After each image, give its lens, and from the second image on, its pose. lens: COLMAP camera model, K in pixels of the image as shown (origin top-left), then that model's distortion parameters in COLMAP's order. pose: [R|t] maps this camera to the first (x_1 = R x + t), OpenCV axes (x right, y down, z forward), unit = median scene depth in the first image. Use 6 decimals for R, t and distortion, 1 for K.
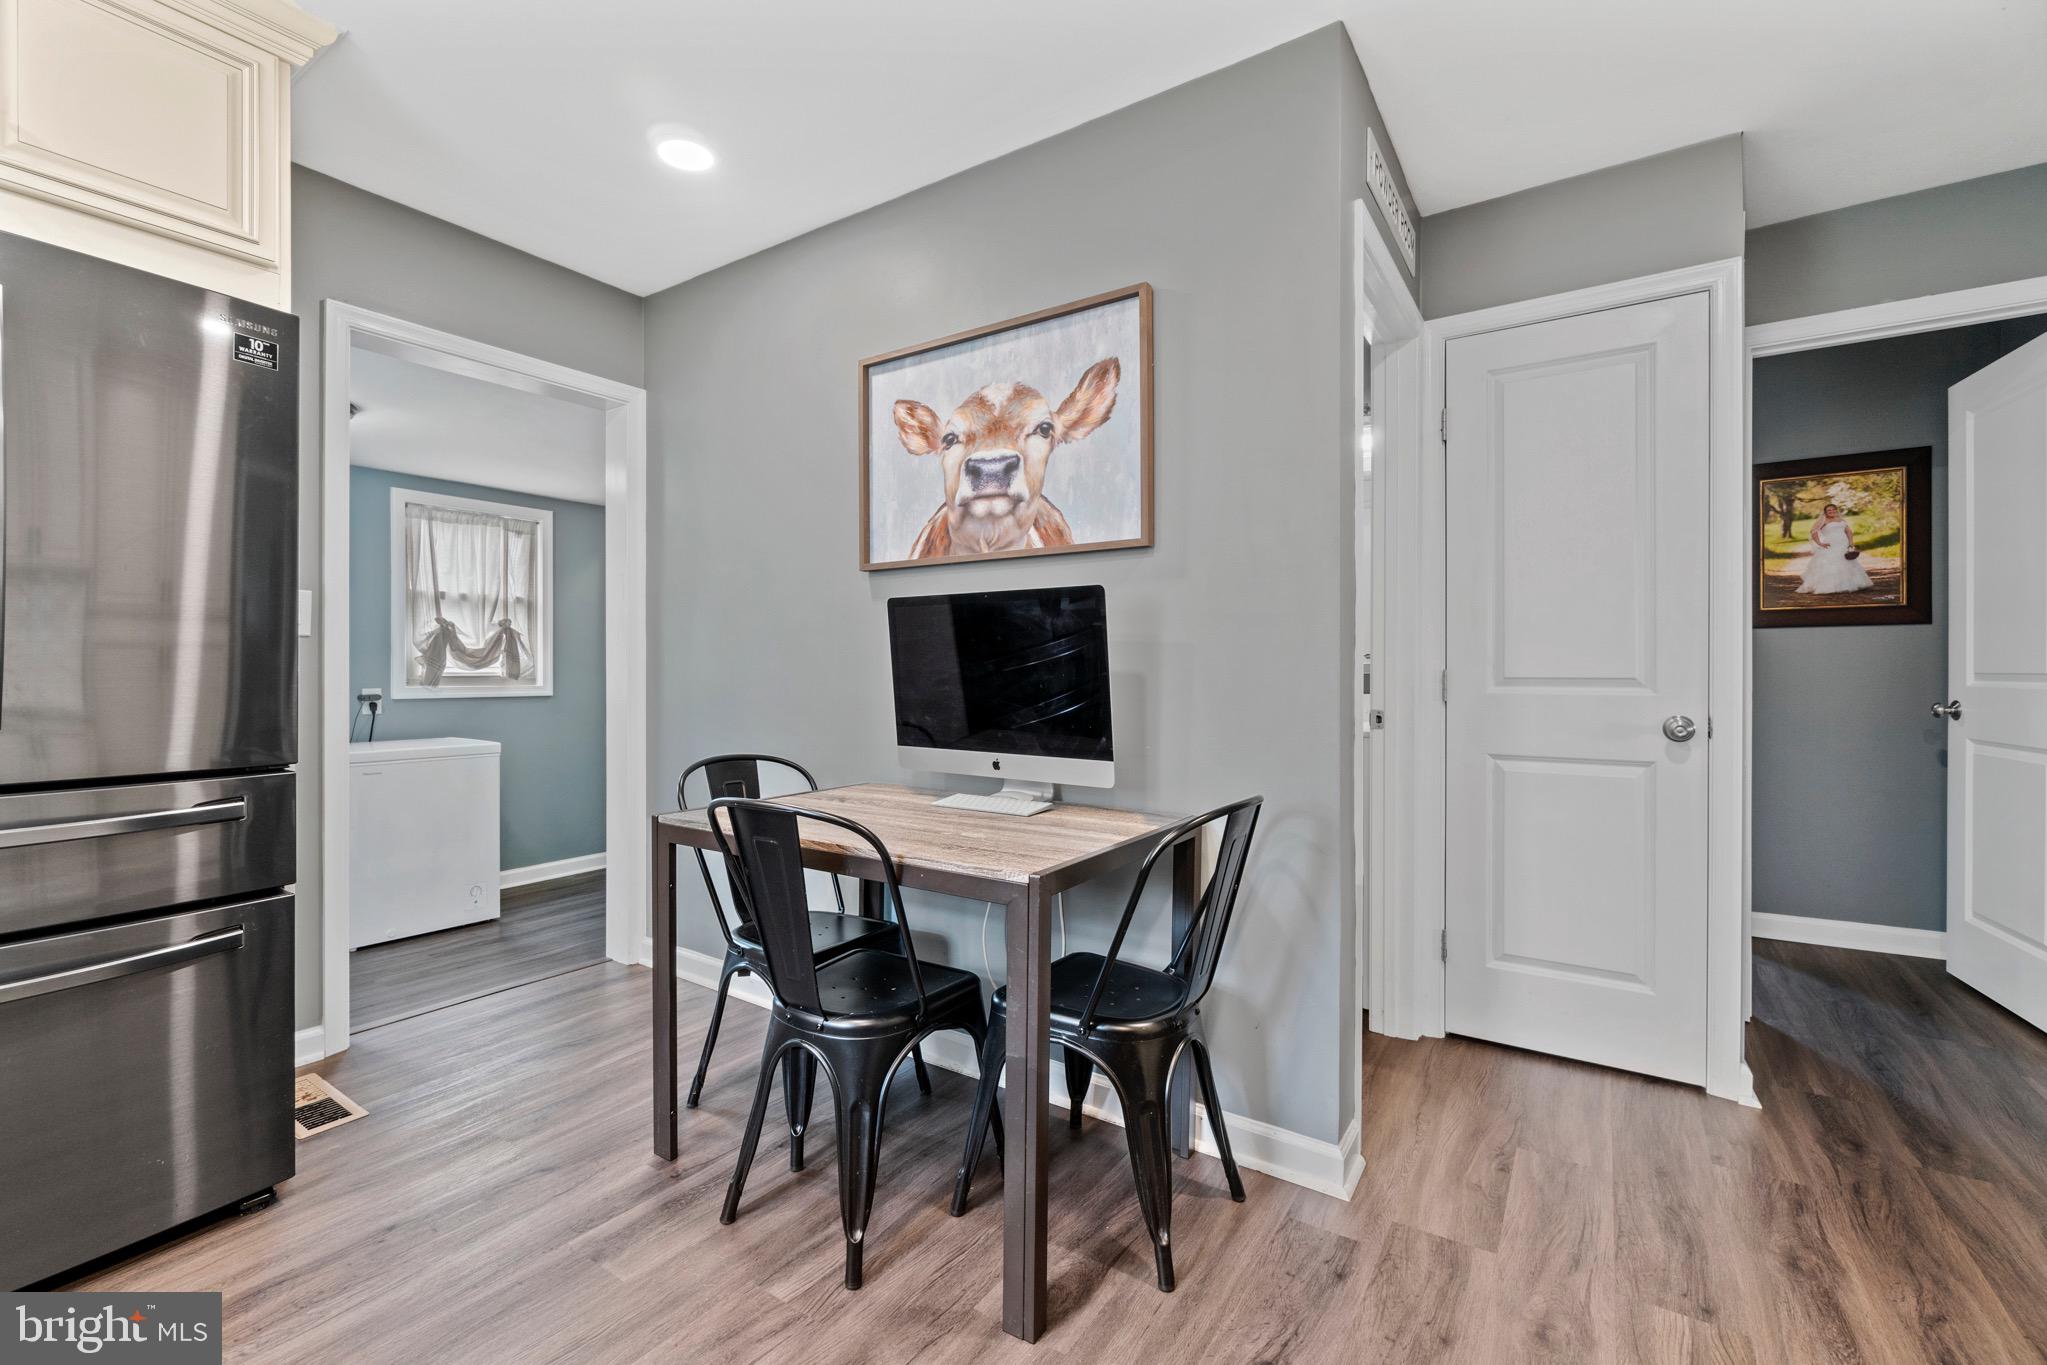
lens RADIAL K [[886.9, 0, 1038.4], [0, 886.9, 676.0], [0, 0, 1]] dist [-0.005093, 0.002299]
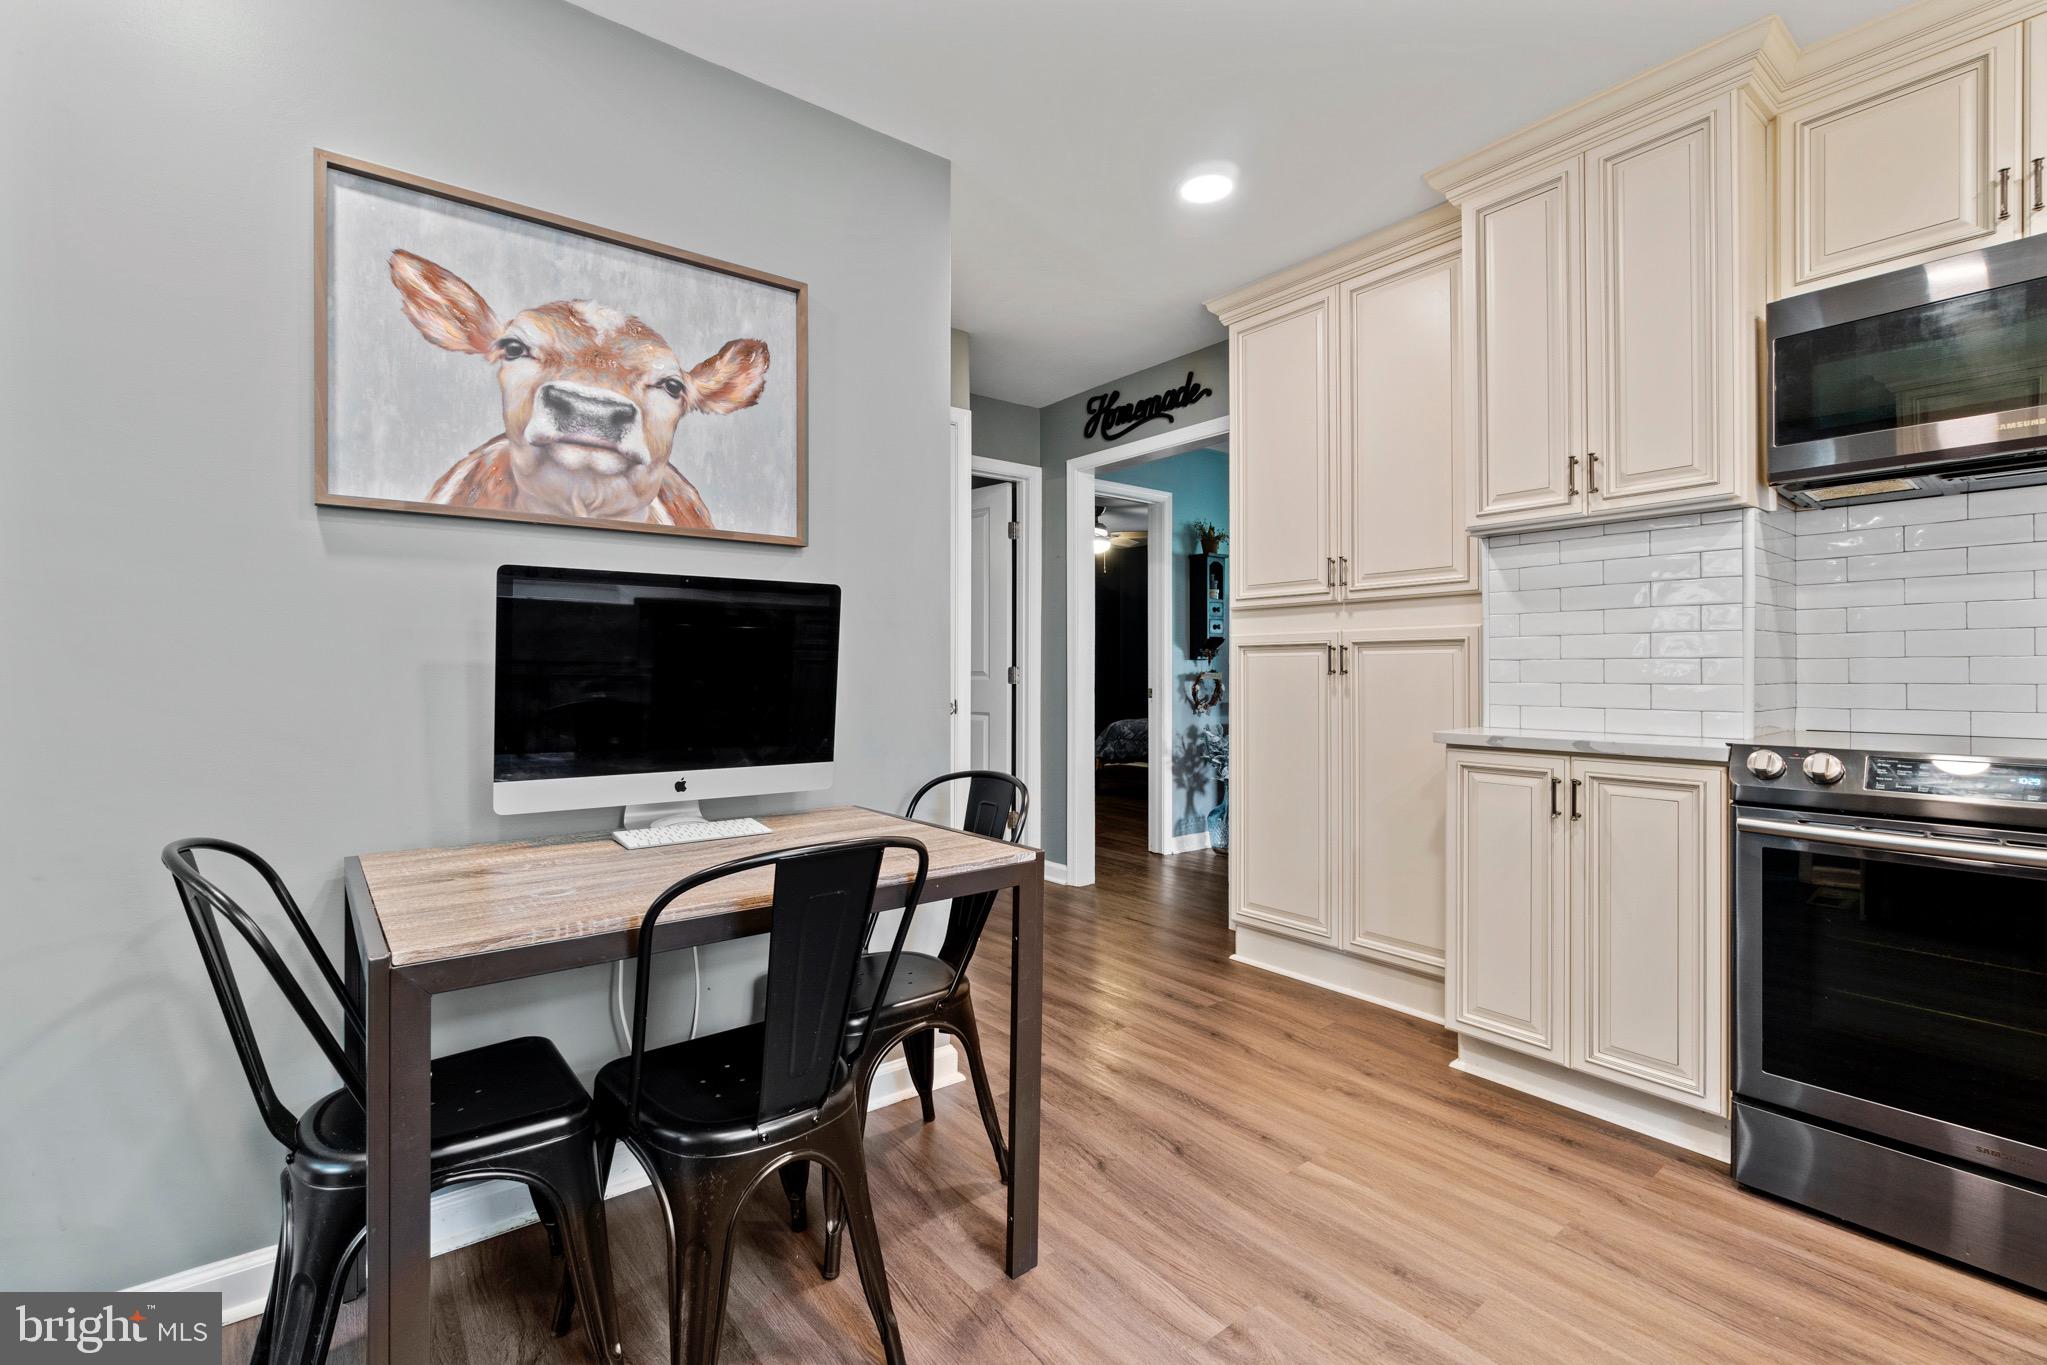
lens RADIAL K [[886.9, 0, 987.9], [0, 886.9, 671.1], [0, 0, 1]] dist [-0.005093, 0.002299]
pose [[0.328390, -0.005504, 0.944526, -0.683422], [0.005304, 0.999978, 0.003983, -0.007187], [-0.944527, 0.003702, 0.328412, 0.427231]]
